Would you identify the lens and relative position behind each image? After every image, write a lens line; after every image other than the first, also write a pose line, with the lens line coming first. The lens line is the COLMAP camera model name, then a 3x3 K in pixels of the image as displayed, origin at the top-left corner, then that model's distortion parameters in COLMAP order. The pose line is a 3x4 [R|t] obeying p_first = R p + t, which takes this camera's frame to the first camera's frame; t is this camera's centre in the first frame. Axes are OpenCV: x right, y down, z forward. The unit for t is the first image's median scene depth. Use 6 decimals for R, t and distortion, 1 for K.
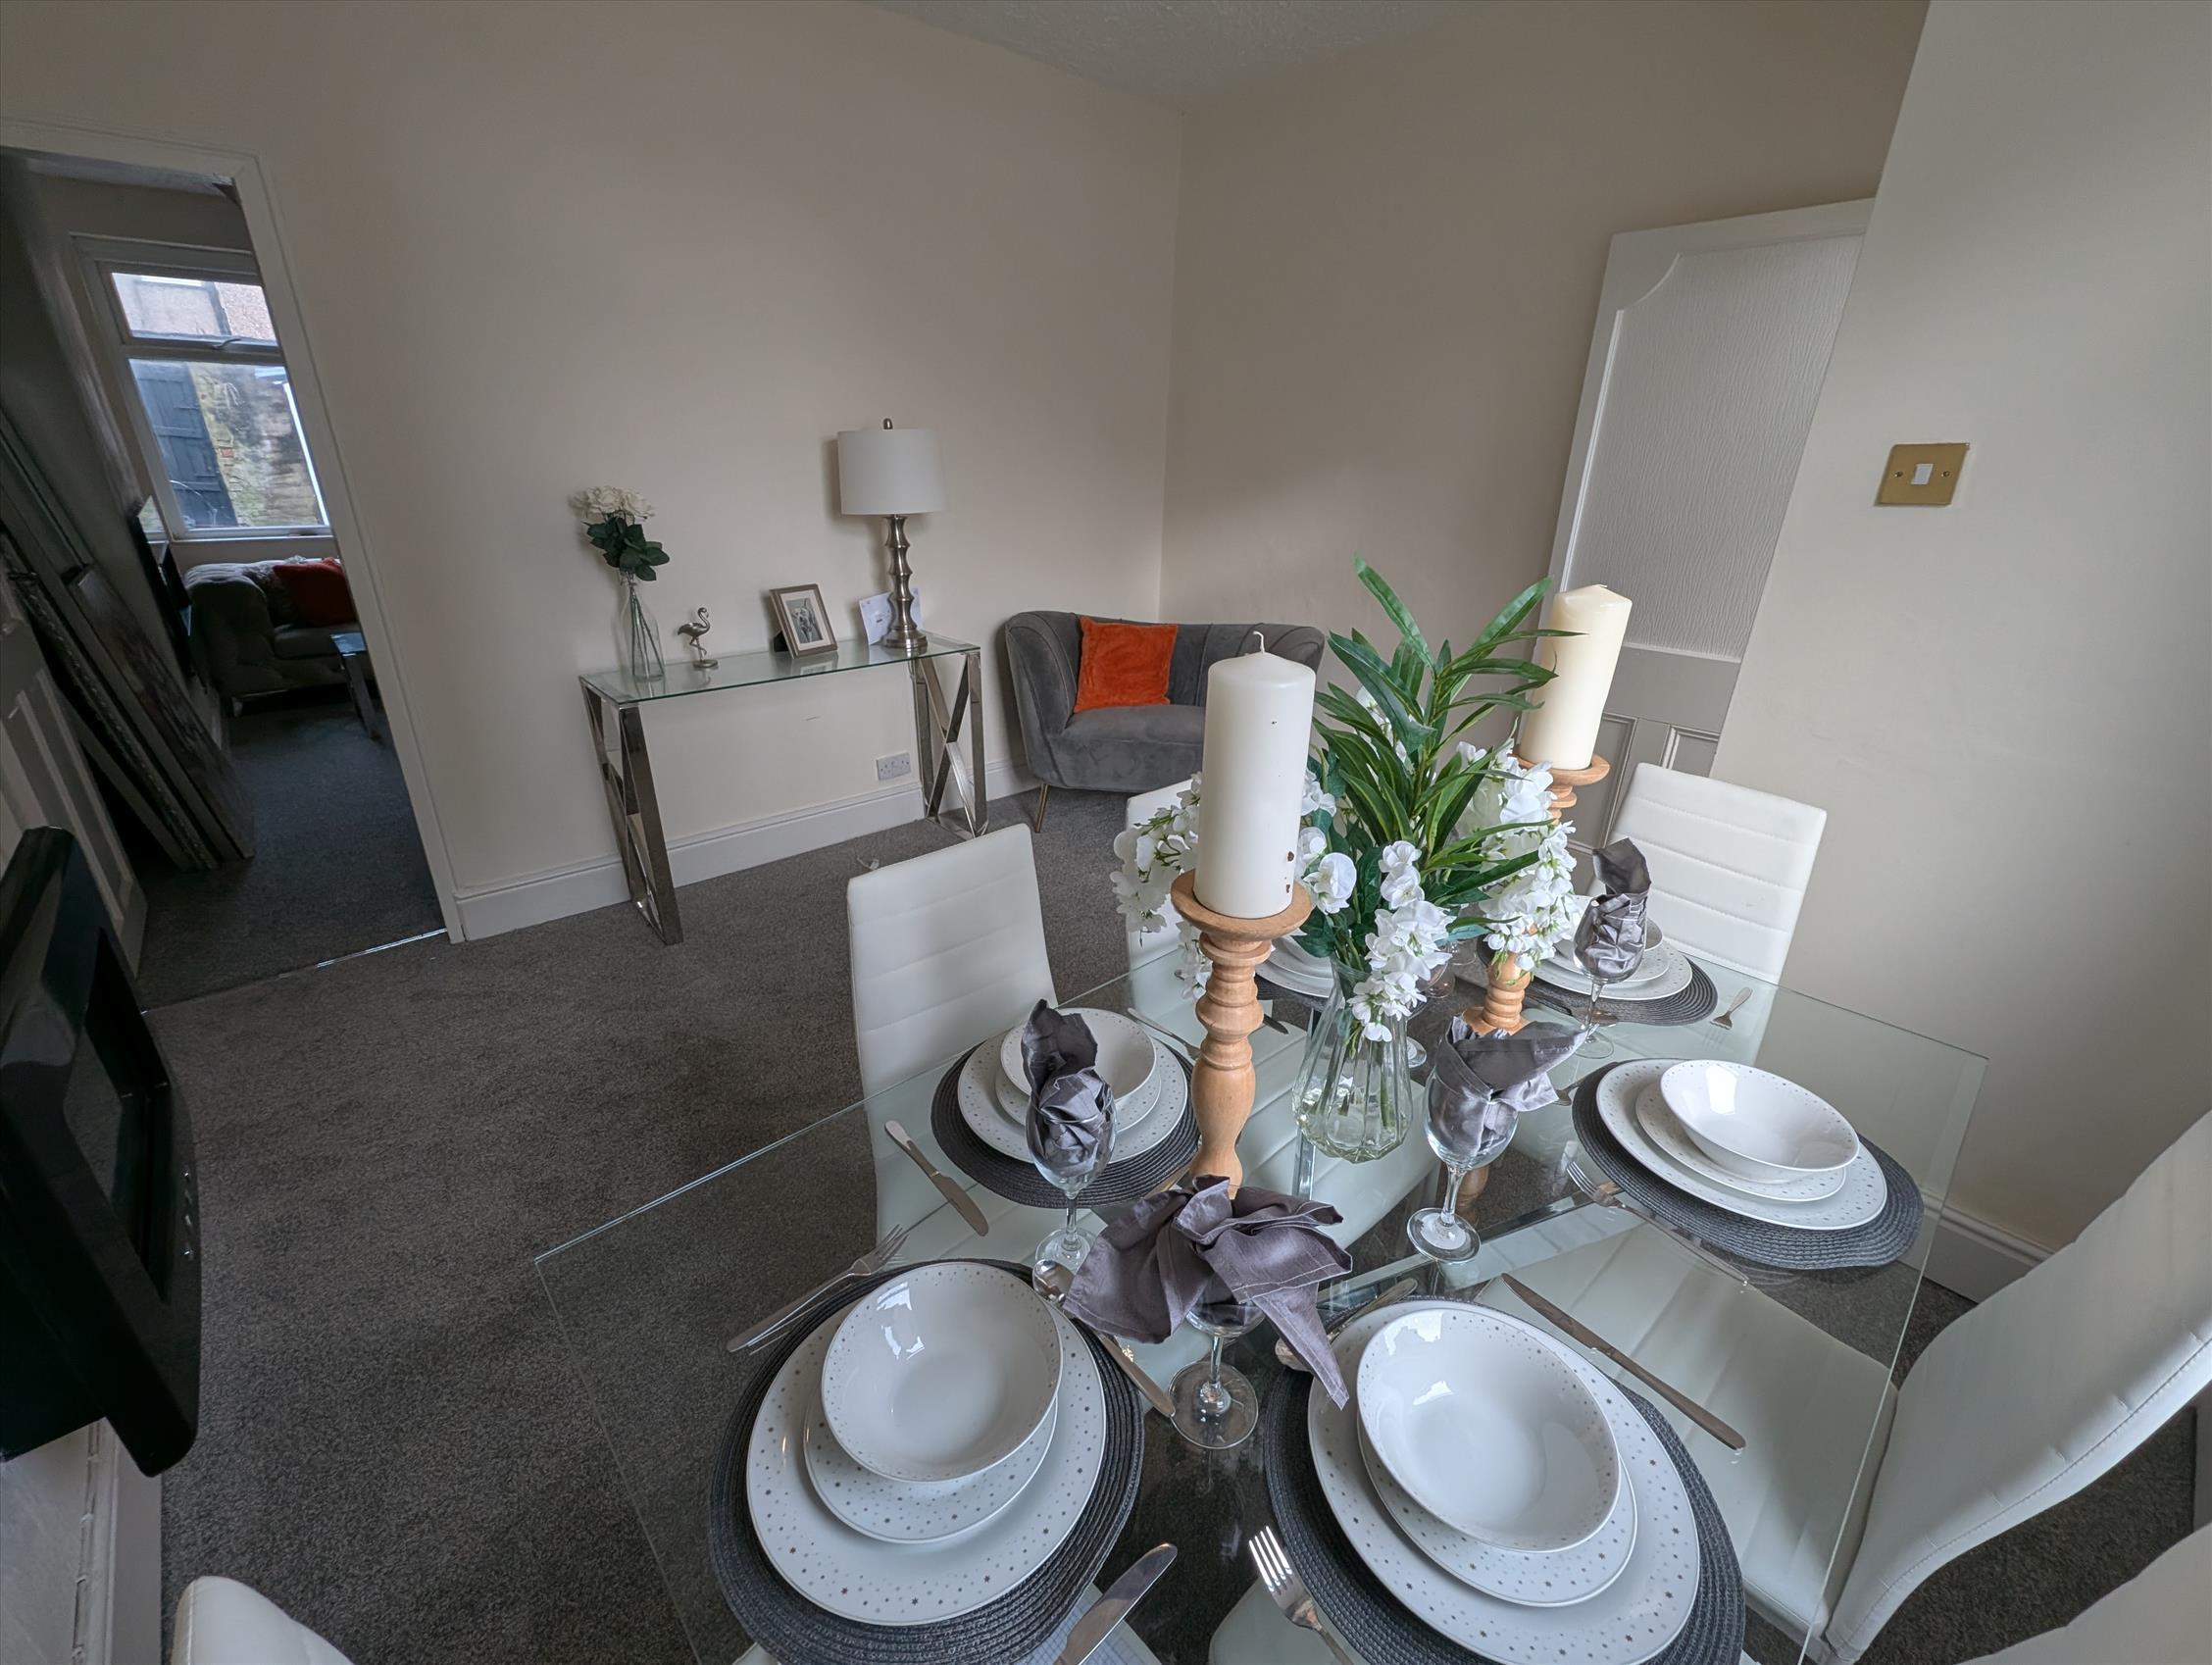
lens RADIAL K [[909.5, 0, 1108.8], [0, 909.5, 823.2], [0, 0, 1]] dist [-0.000129, 0.000141]
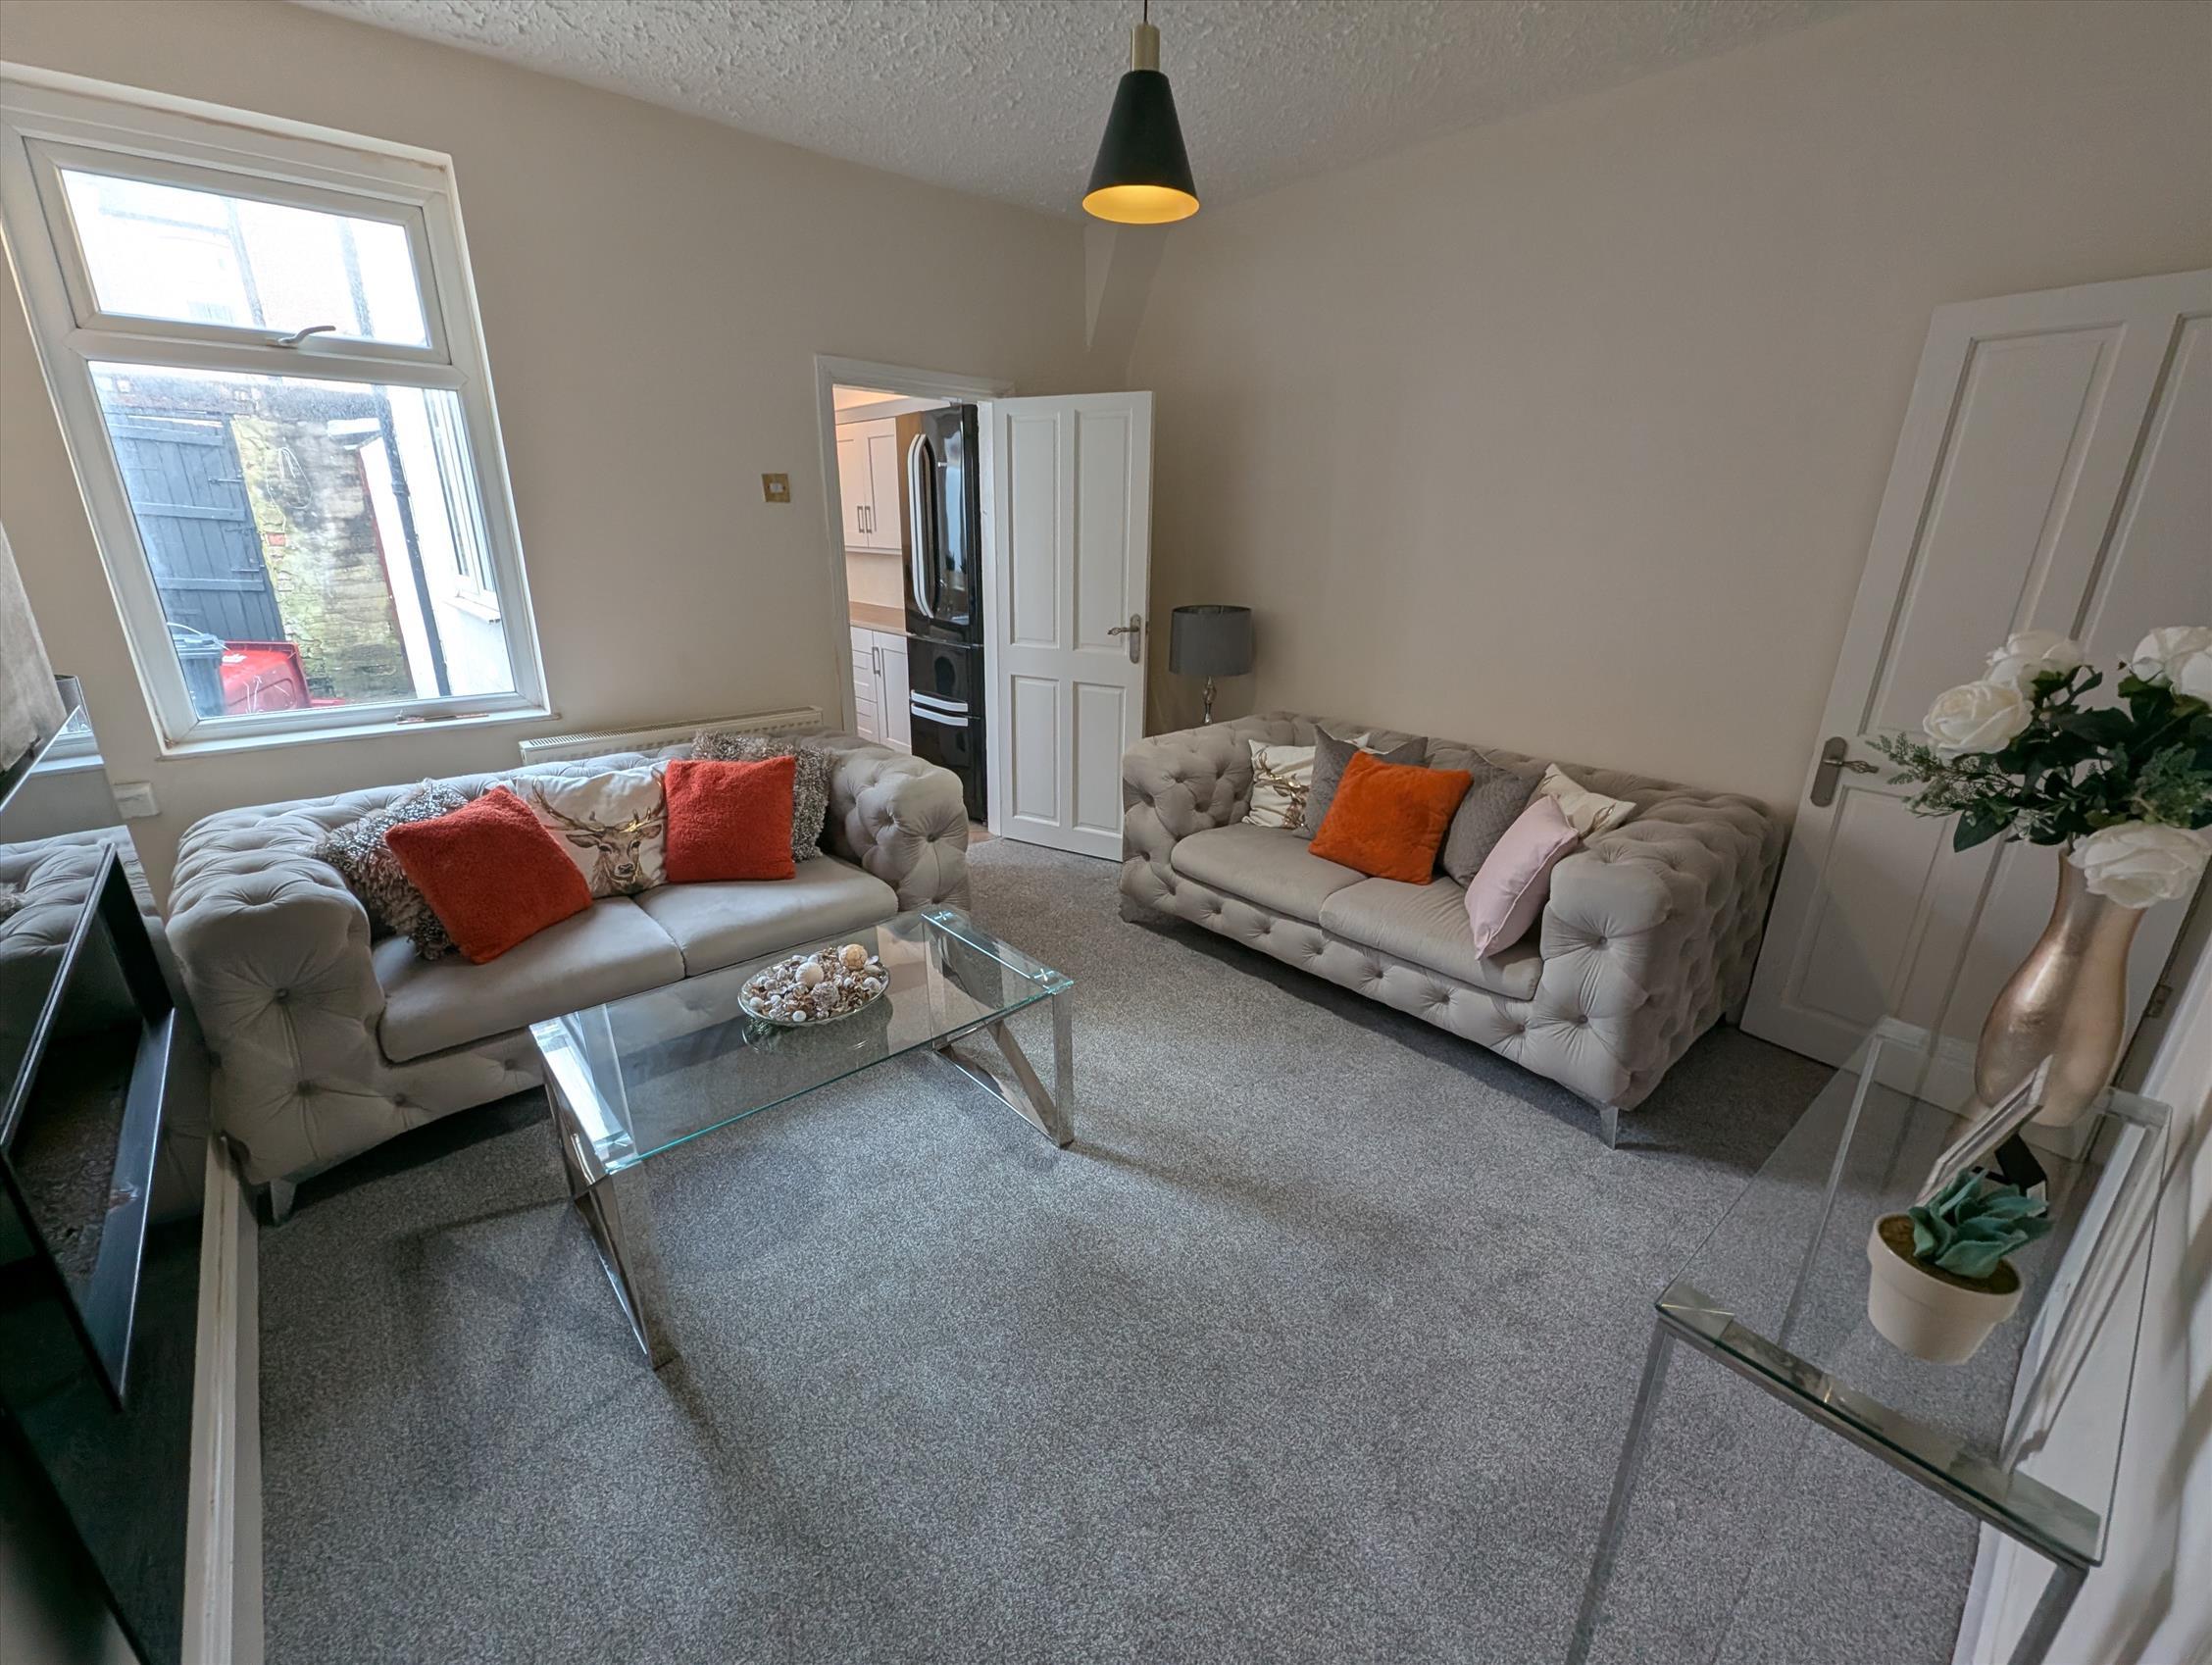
lens RADIAL K [[909.5, 0, 1113.0], [0, 909.5, 835.6], [0, 0, 1]] dist [-0.000129, 0.000141]
pose [[0.999917, -0.001384, -0.012839, -0.284747], [0.000613, 0.998207, -0.059852, -0.124745], [0.012898, 0.059839, 0.998125, 0.289511]]
